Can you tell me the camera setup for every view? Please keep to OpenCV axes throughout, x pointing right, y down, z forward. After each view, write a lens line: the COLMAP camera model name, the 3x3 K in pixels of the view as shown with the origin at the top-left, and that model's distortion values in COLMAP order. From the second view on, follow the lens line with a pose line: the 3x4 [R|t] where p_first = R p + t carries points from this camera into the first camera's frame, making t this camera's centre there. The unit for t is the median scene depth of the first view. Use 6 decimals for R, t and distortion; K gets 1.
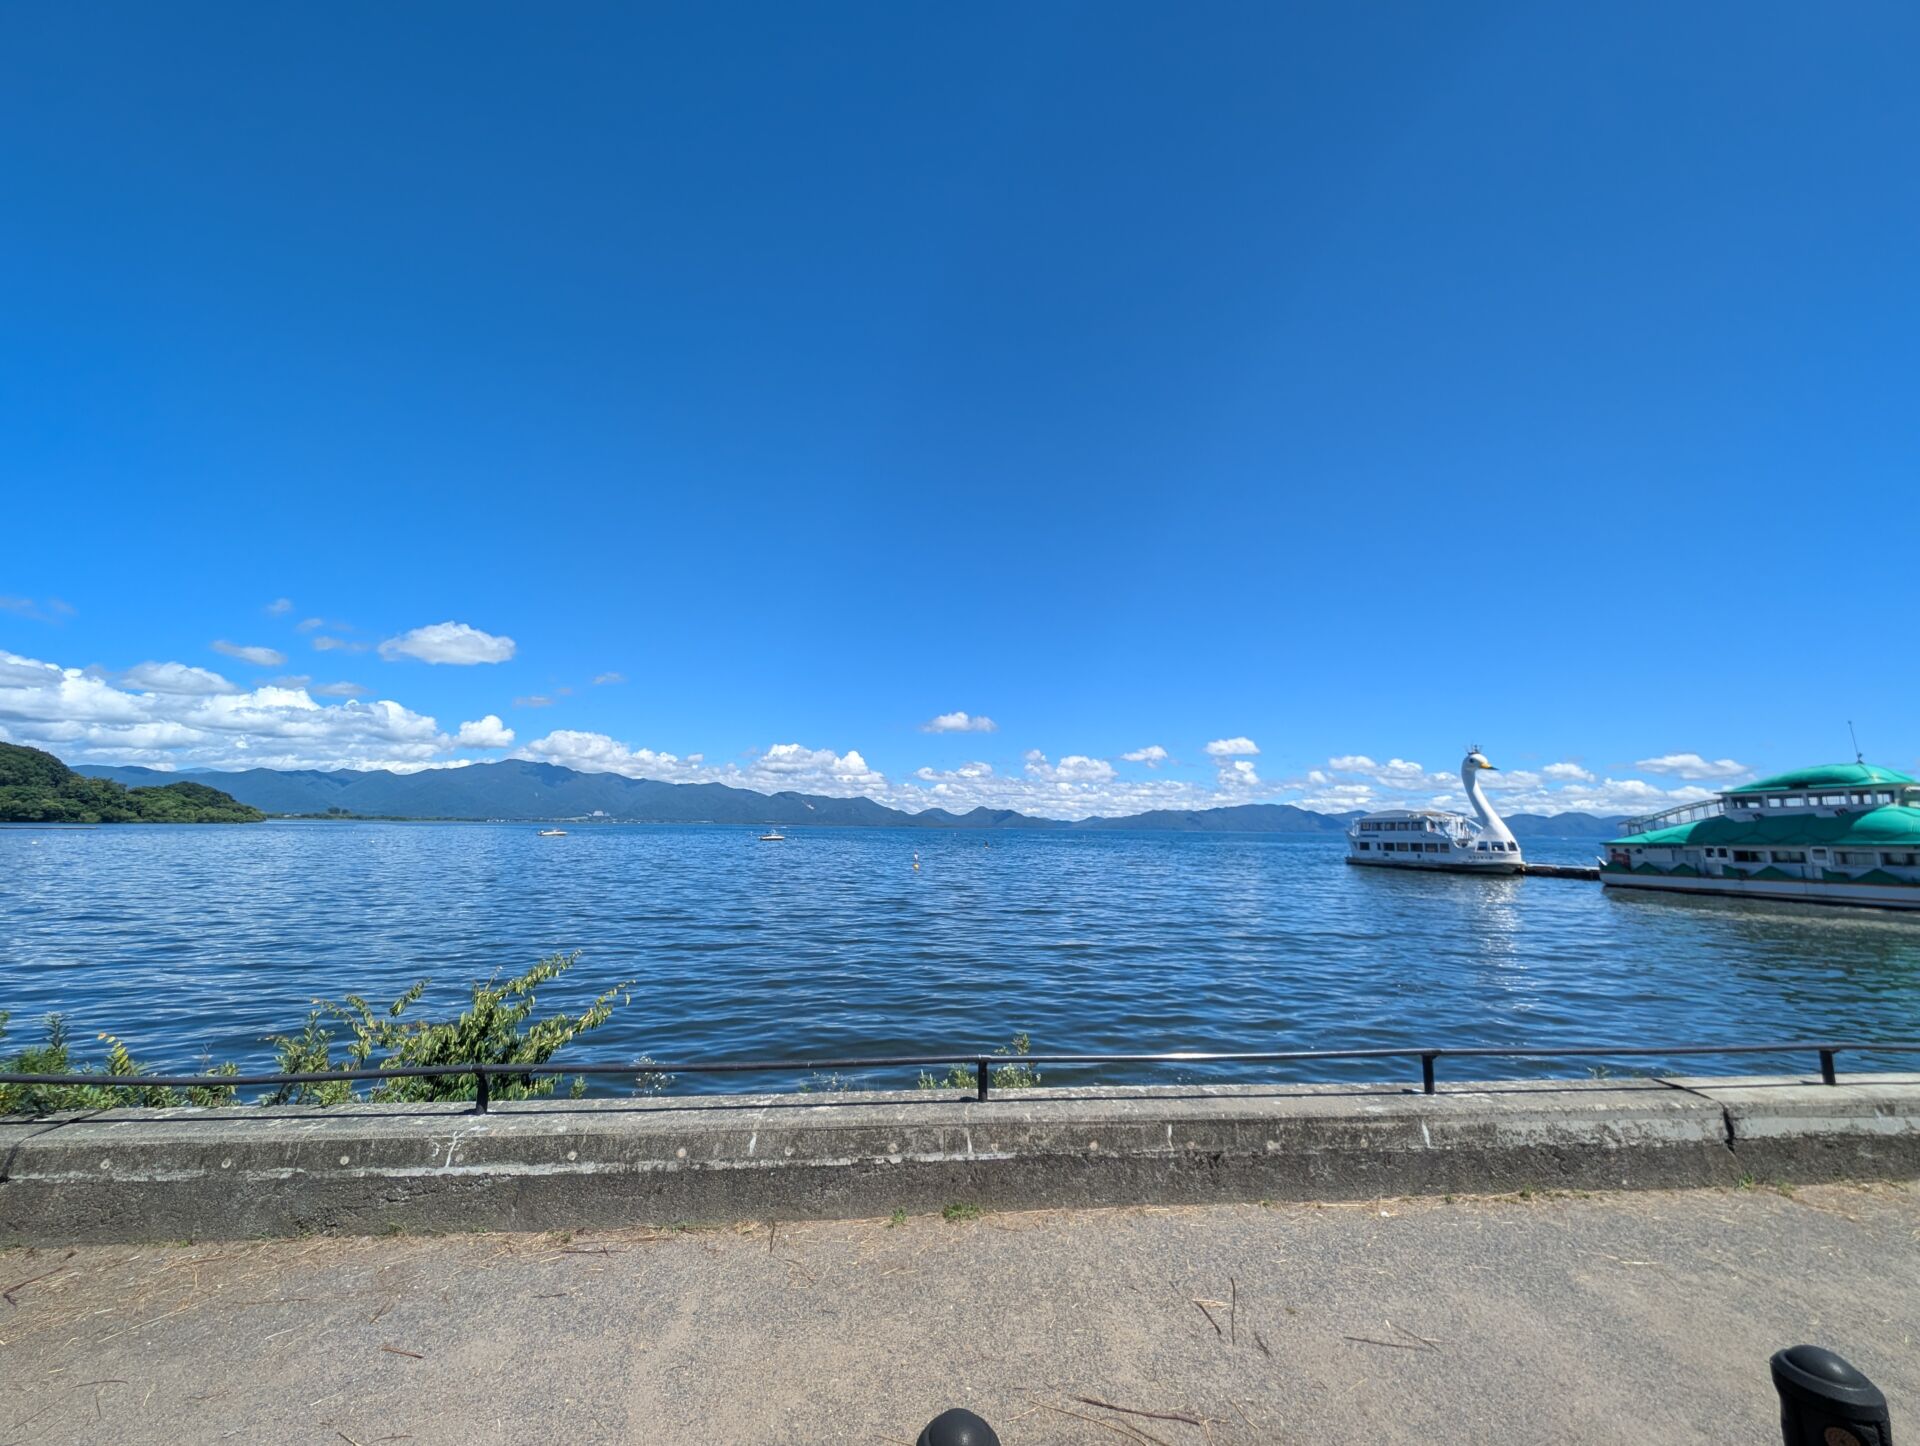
lens RADIAL K [[699.4, 0, 941.3], [0, 699.4, 729.1], [0, 0, 1]] dist [0.010197, -0.003444]
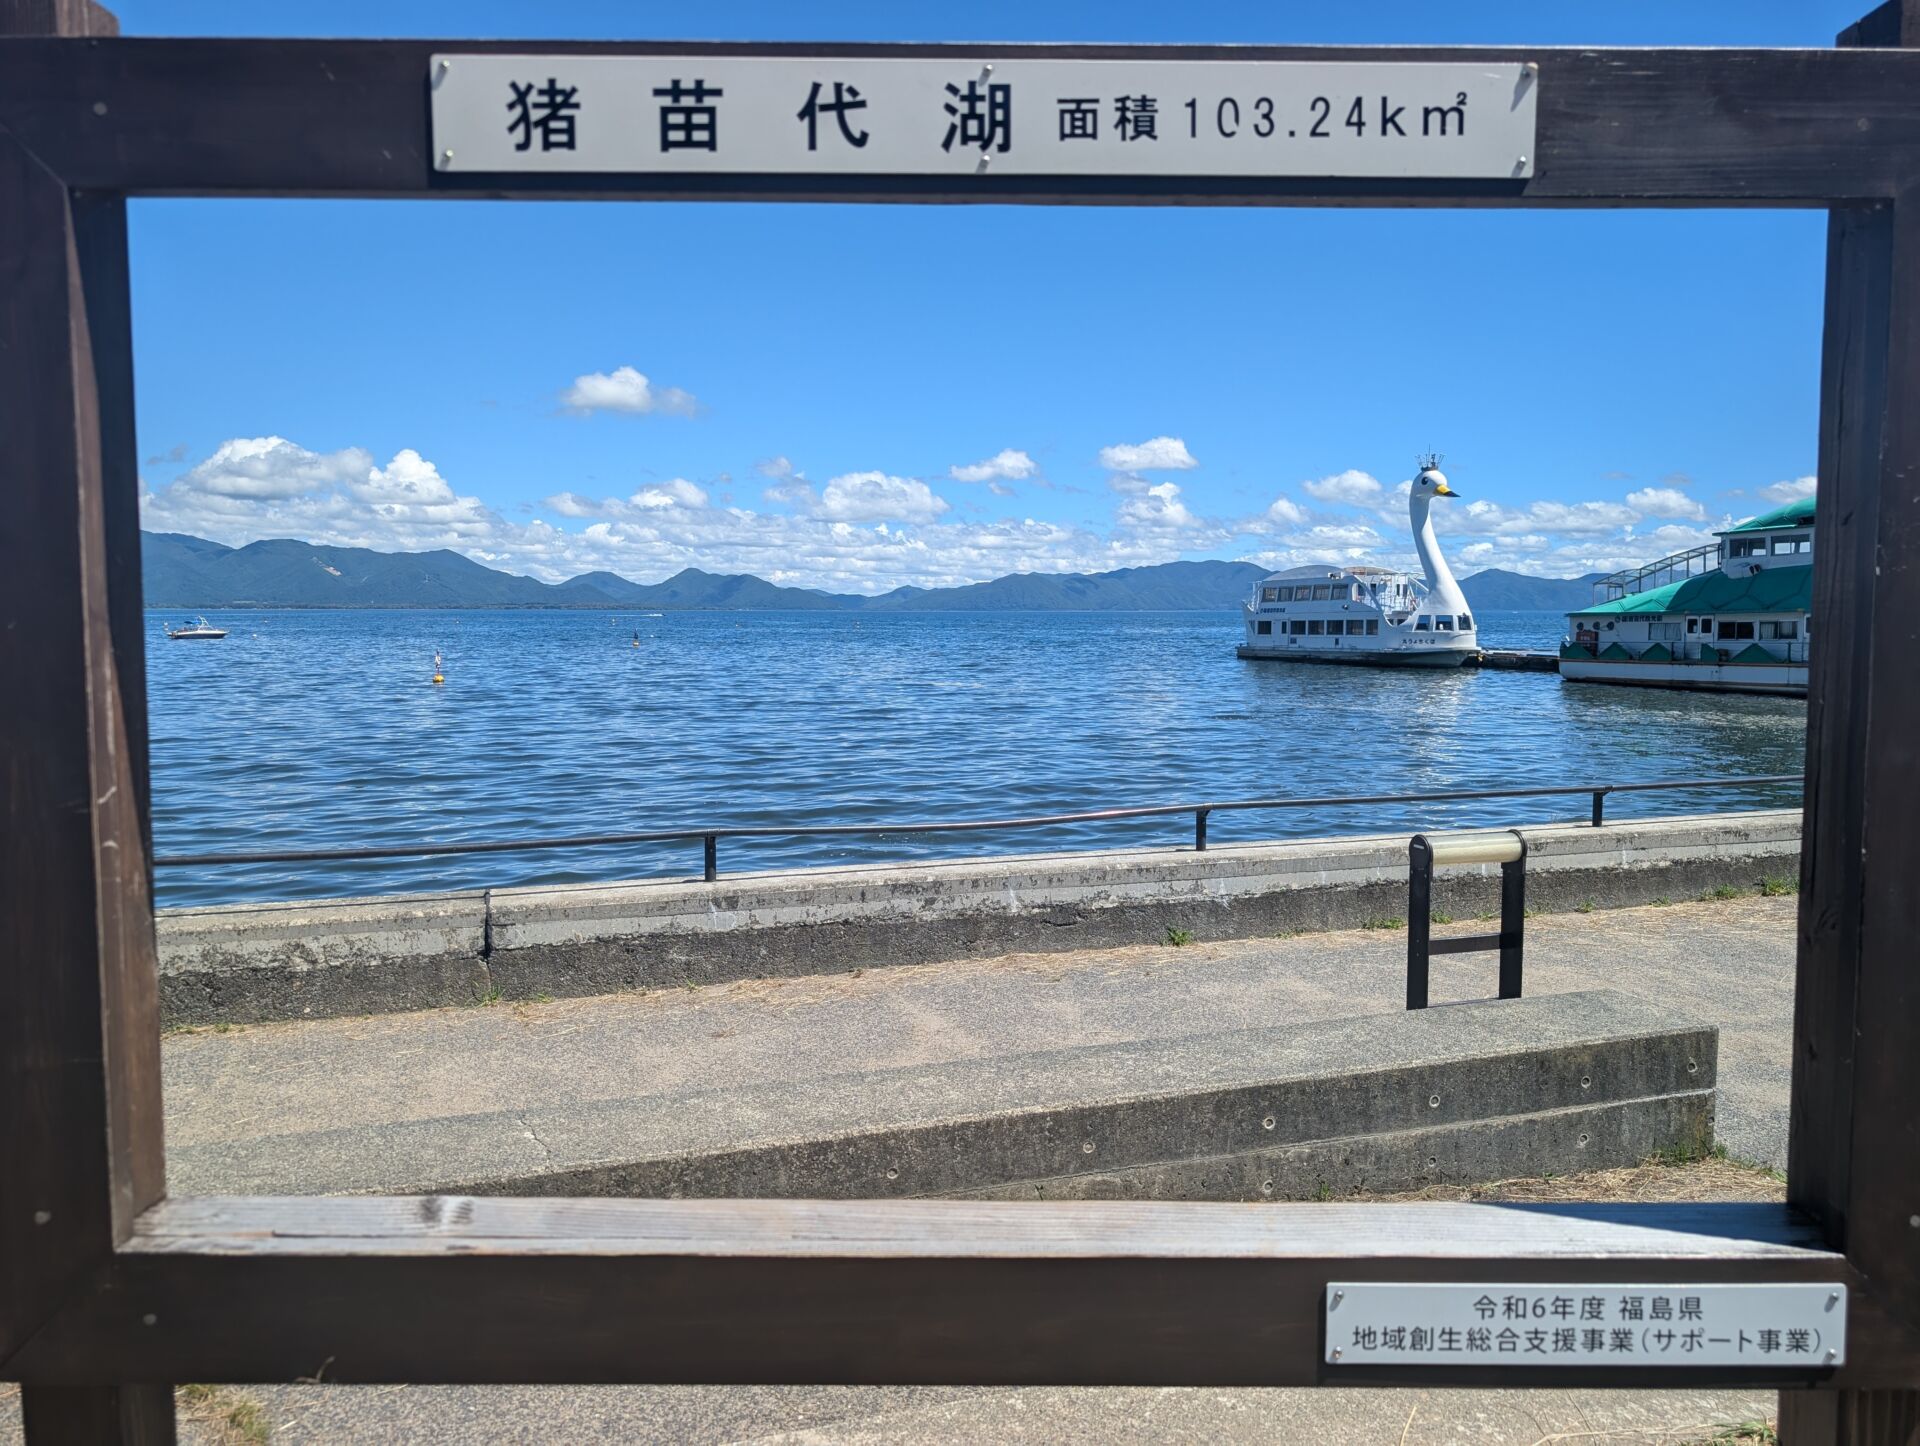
lens RADIAL K [[1350.0, 0, 954.6], [0, 1350.0, 701.1], [0, 0, 1]] dist [0.016606, -0.005102]
pose [[0.973216, -0.028909, 0.228067, 0.099078], [-0.018914, 0.978631, 0.204755, -0.000150], [-0.229113, -0.203584, 0.951872, -0.037170]]
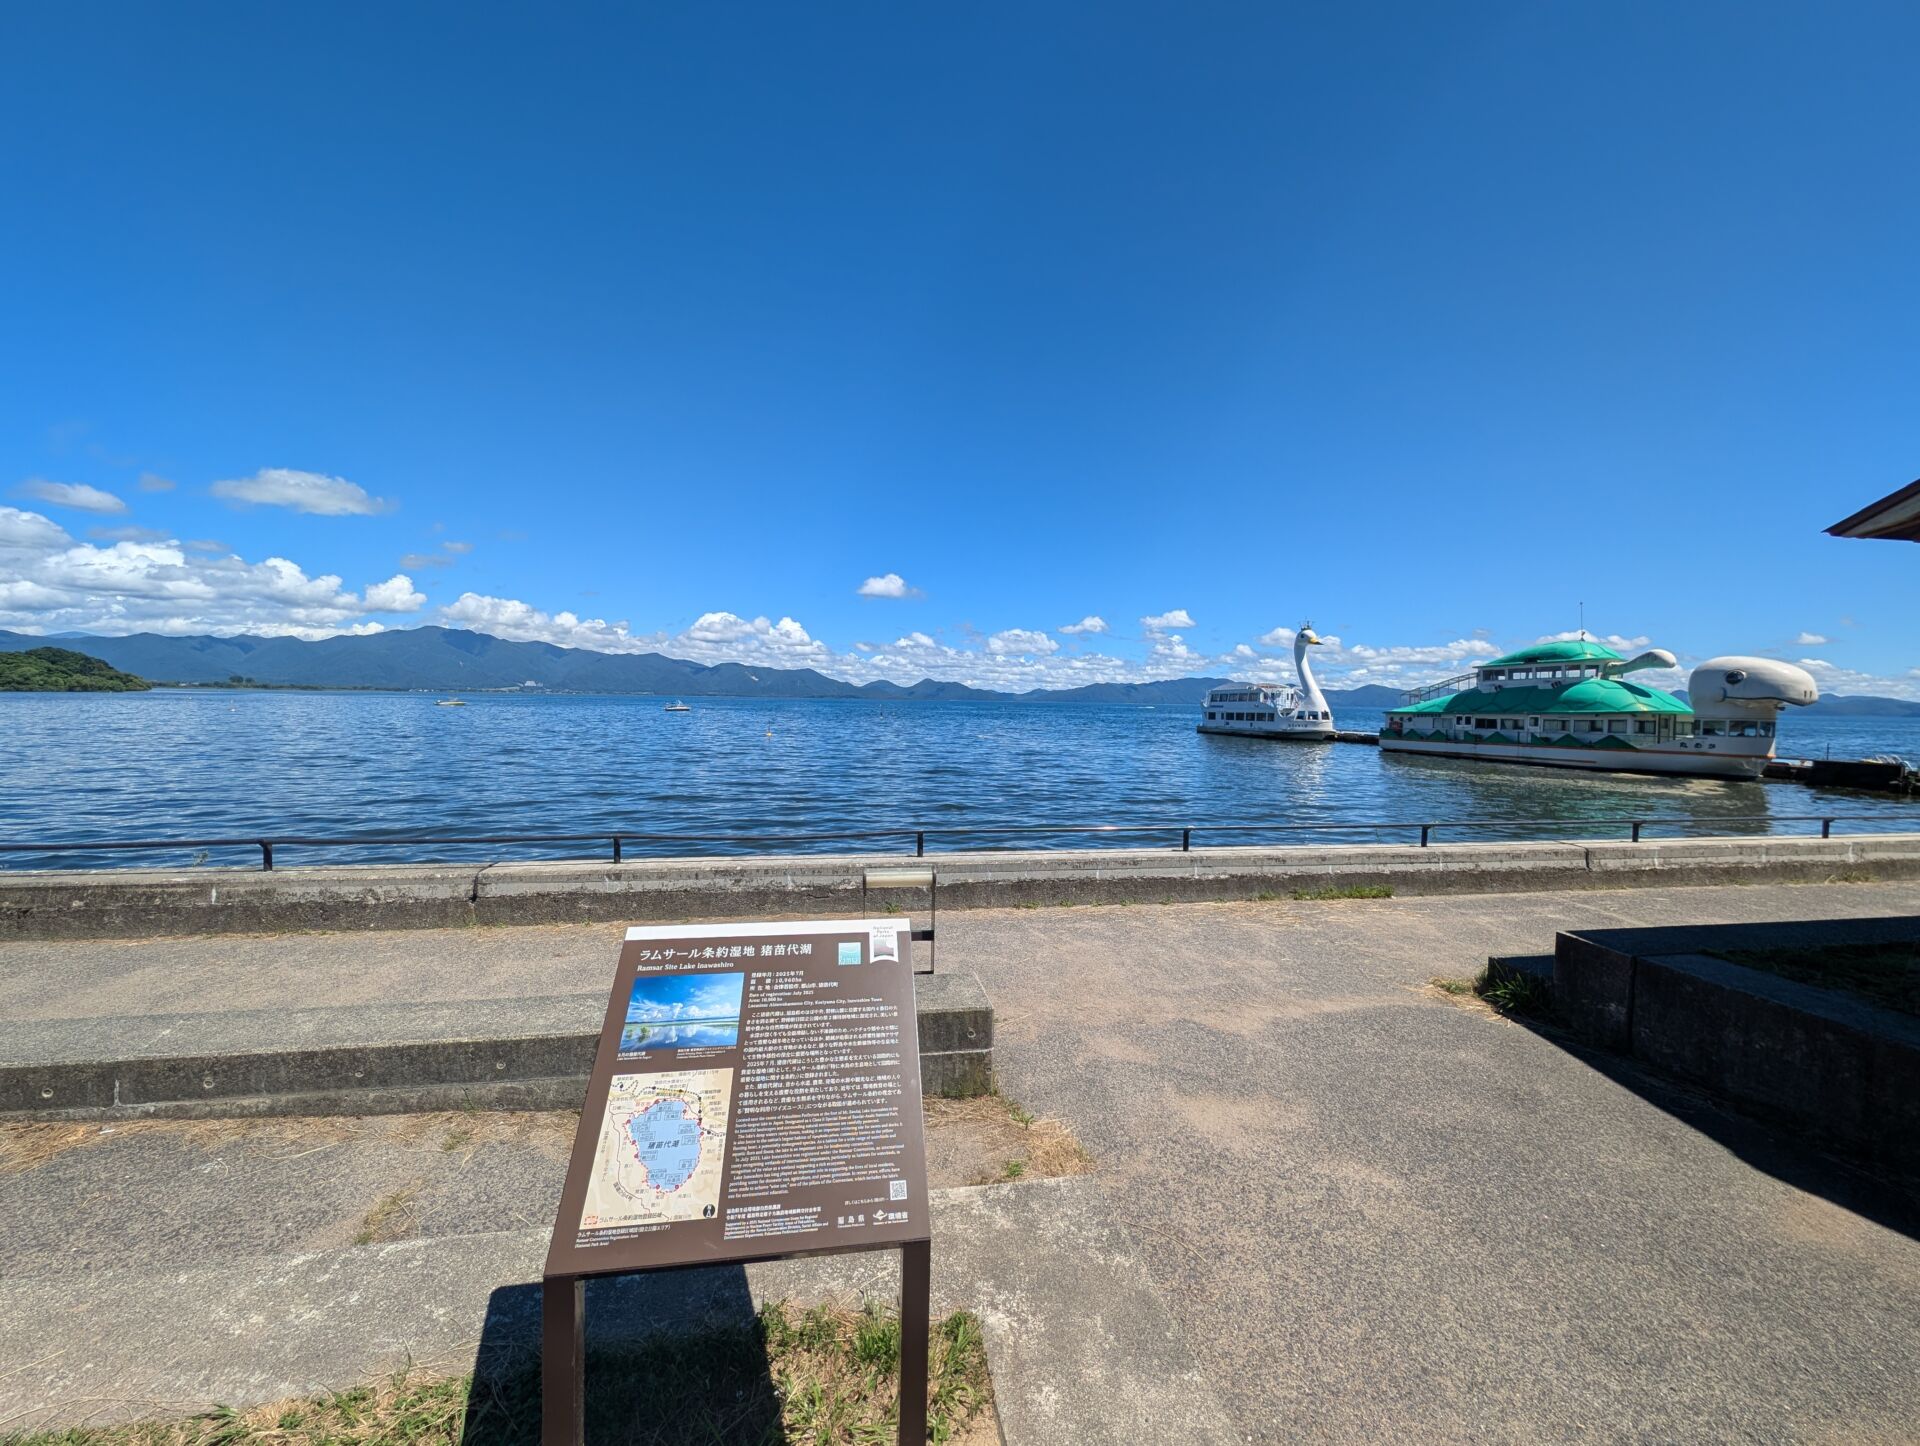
lens RADIAL K [[706.0, 0, 960.0], [0, 706.0, 723.0], [0, 0, 1]] dist [0.021859, -0.014729]
pose [[0.996926, 0.000000, 0.078345, 0.152779], [-0.013459, 0.985135, 0.171256, -0.001993], [-0.077180, -0.171784, 0.982107, -0.033159]]
